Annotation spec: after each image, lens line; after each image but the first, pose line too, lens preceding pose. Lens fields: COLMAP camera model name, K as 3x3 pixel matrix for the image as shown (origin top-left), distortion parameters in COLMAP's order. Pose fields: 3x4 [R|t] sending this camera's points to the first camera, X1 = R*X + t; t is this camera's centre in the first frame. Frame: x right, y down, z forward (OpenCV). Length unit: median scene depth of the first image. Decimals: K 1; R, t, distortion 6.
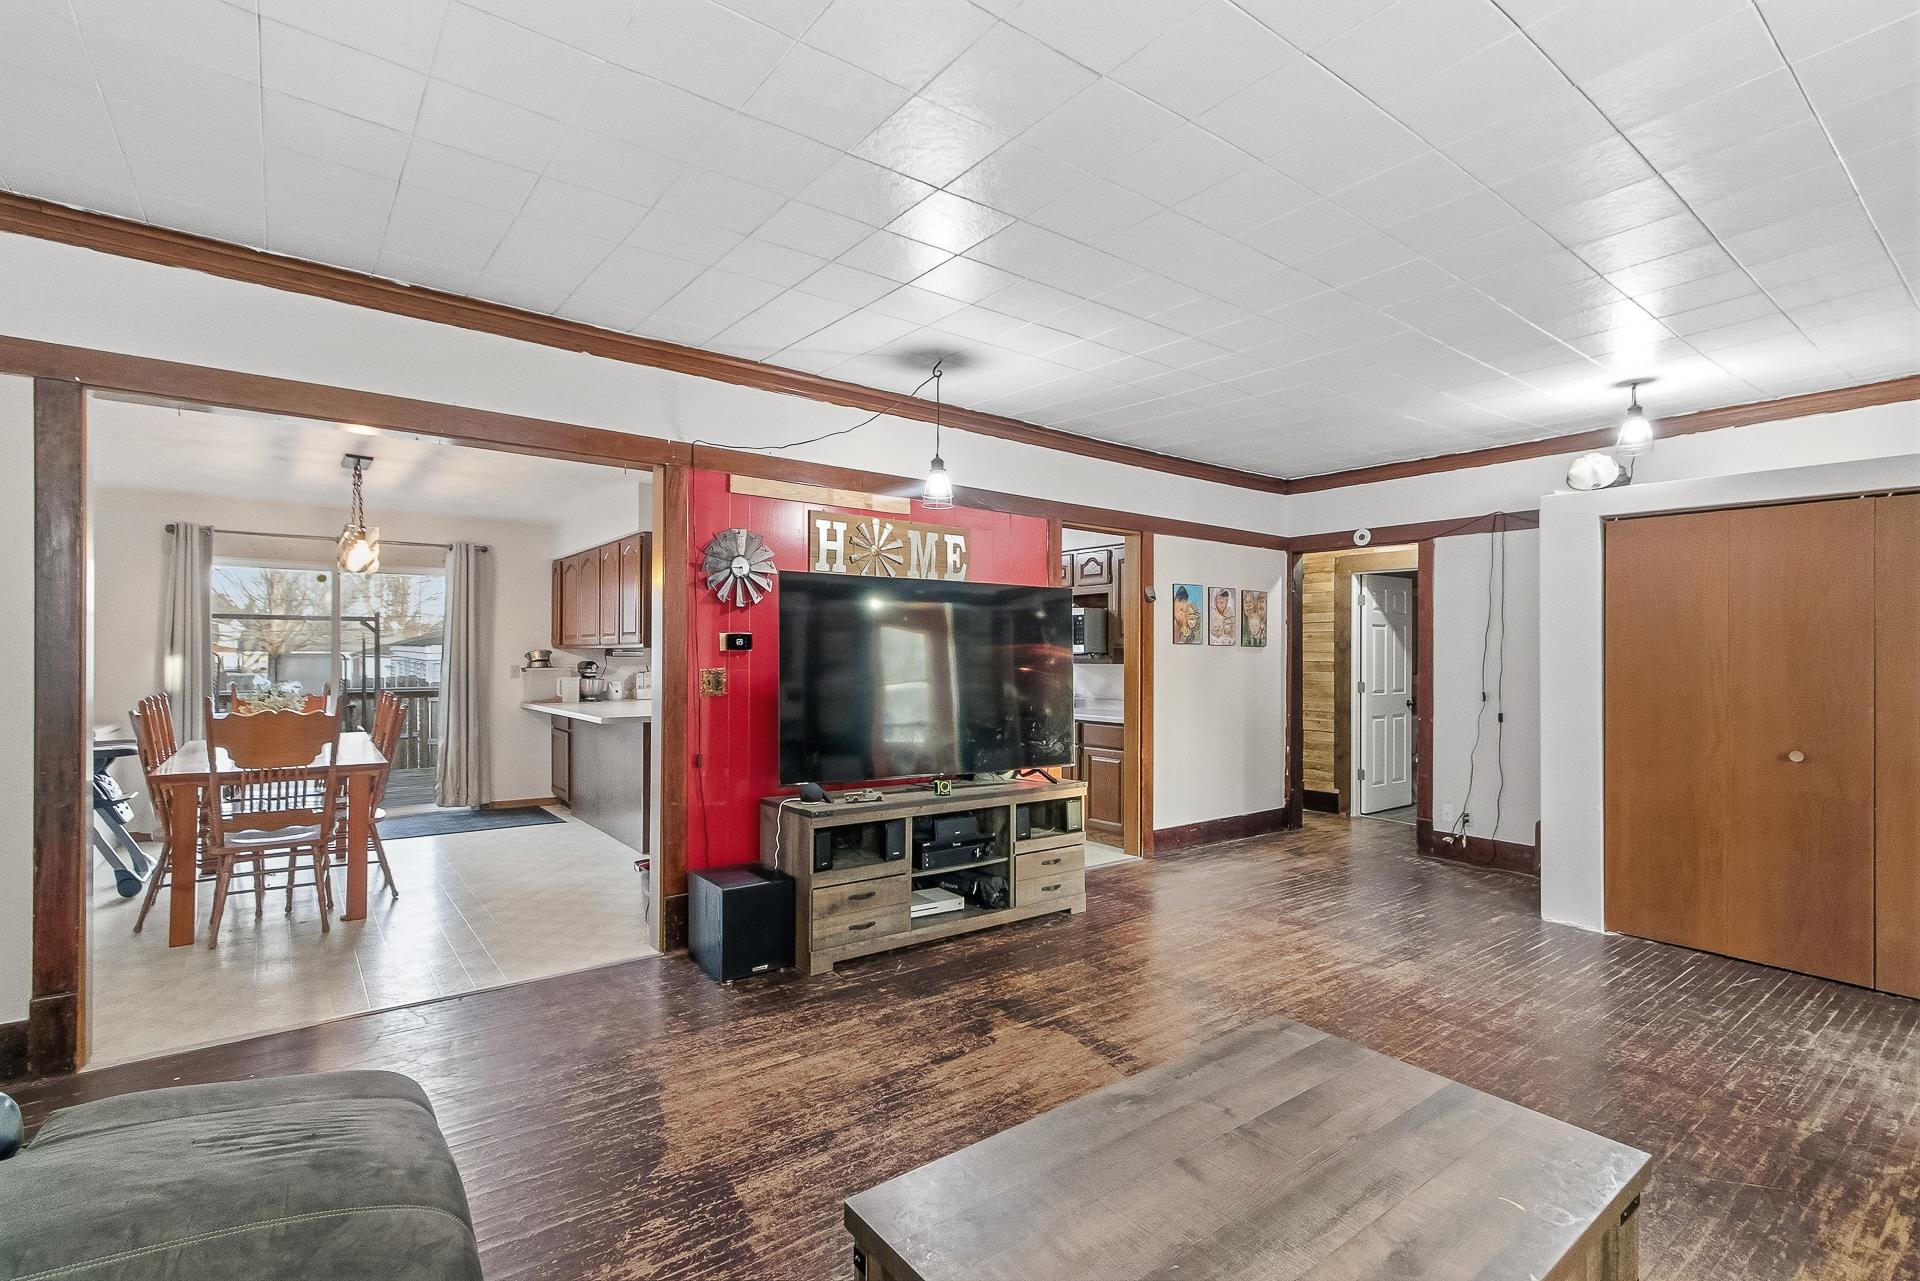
lens RADIAL K [[868.6, 0, 899.9], [0, 868.6, 654.6], [0, 0, 1]] dist [0.001343, 0.000581]
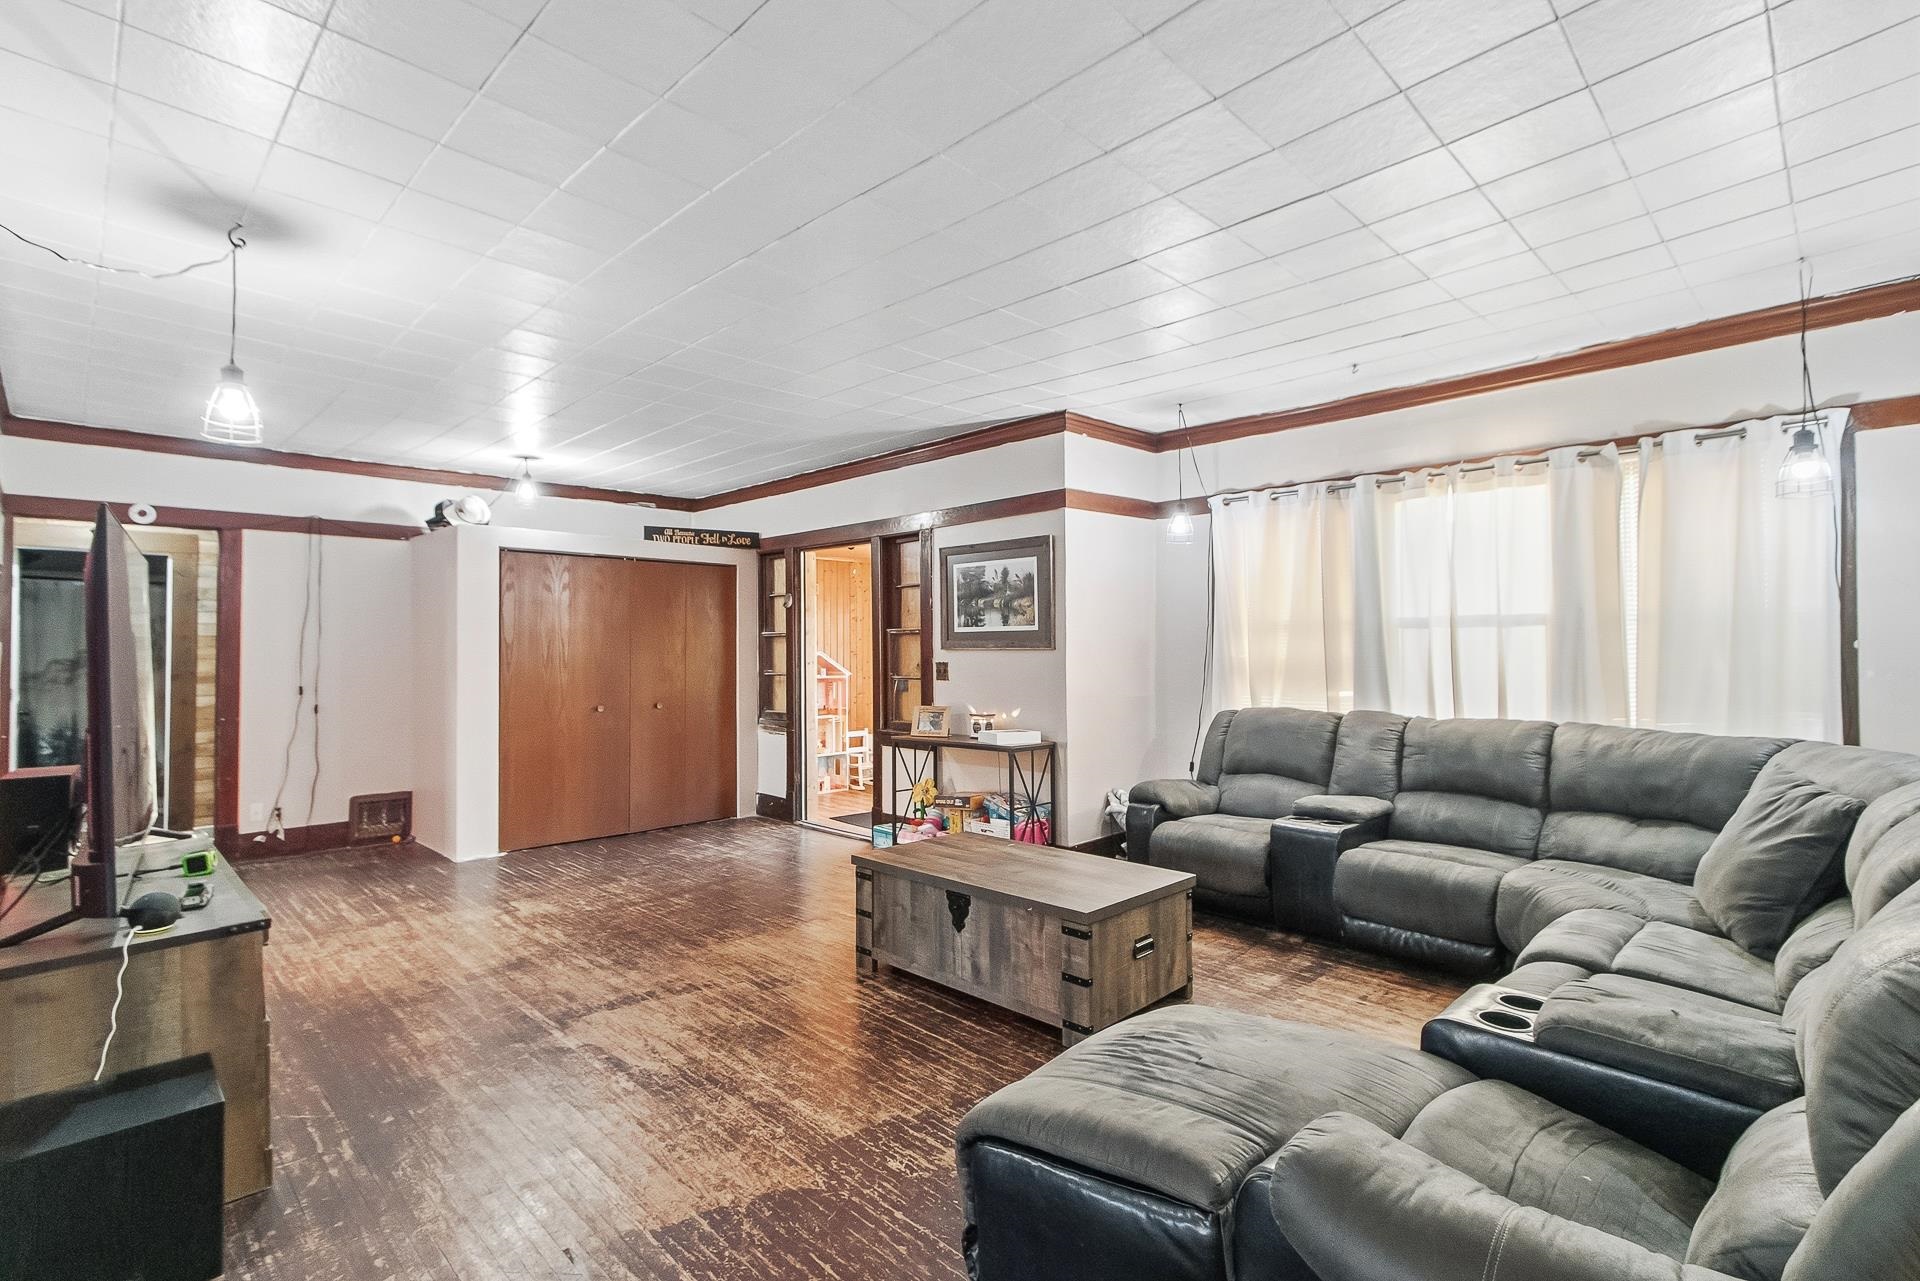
lens RADIAL K [[898.2, 0, 960.0], [0, 898.2, 640.5], [0, 0, 1]] dist [0.000366, 0.000124]
pose [[-0.169073, -0.001754, 0.985602, -0.738636], [0.004929, 0.999984, 0.002625, -0.014881], [-0.985591, 0.005302, -0.169061, 0.568622]]
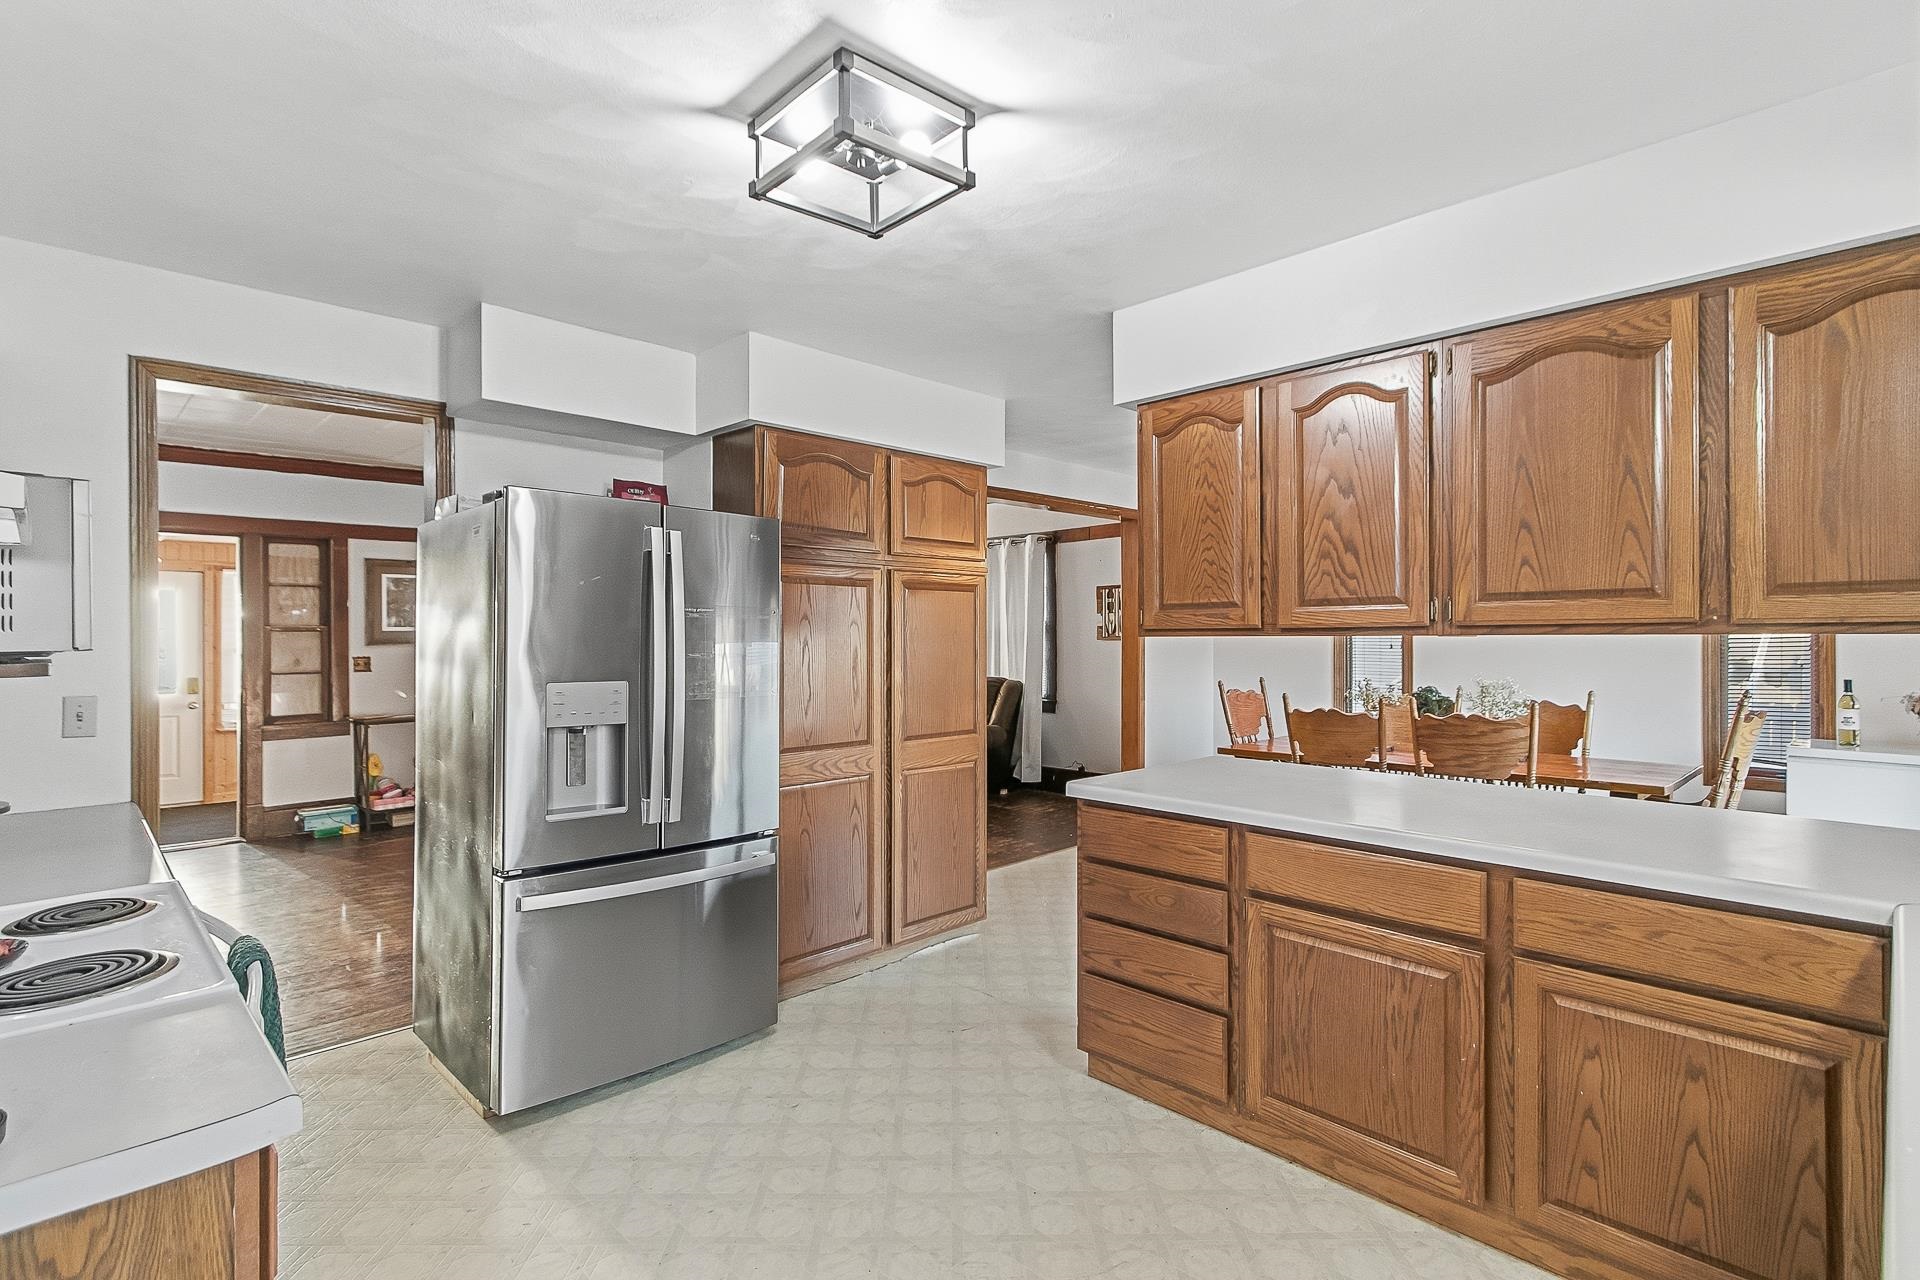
lens RADIAL K [[936.4, 0, 960.0], [0, 936.4, 640.0], [0, 0, 1]] dist [0.000528, -0.000059]
pose [[-0.984492, -0.000141, -0.175430, -0.092581], [-0.000438, 0.999999, 0.001652, -0.010358], [0.175429, 0.001704, -0.984491, 2.285739]]
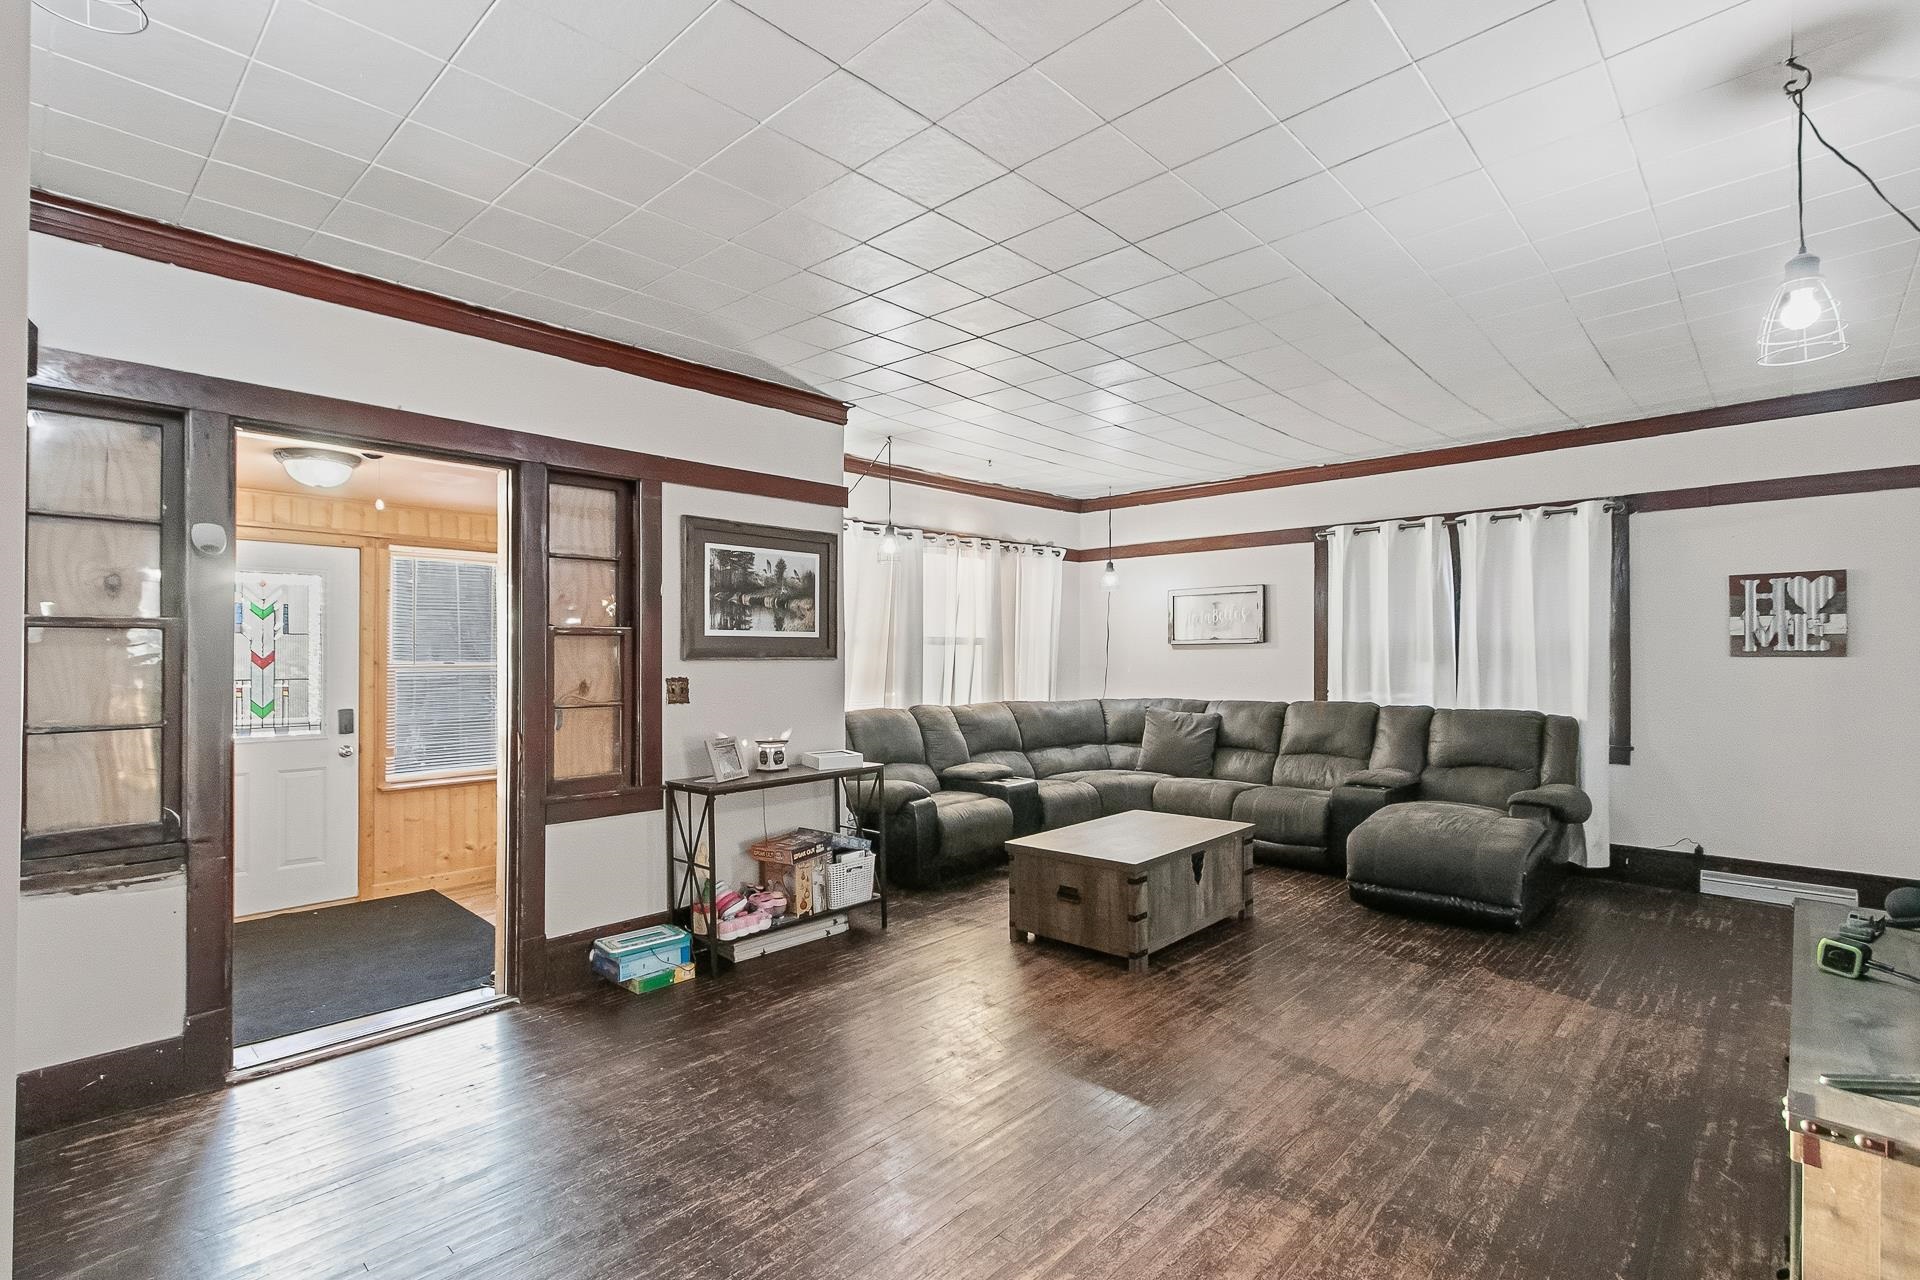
lens RADIAL K [[912.5, 0, 919.8], [0, 912.5, 654.1], [0, 0, 1]] dist [-0.001929, -0.000981]
pose [[-0.982300, -0.005418, -0.187236, 0.630864], [-0.004708, 0.999980, -0.004236, 0.000198], [0.187255, -0.003280, -0.982306, 1.423122]]
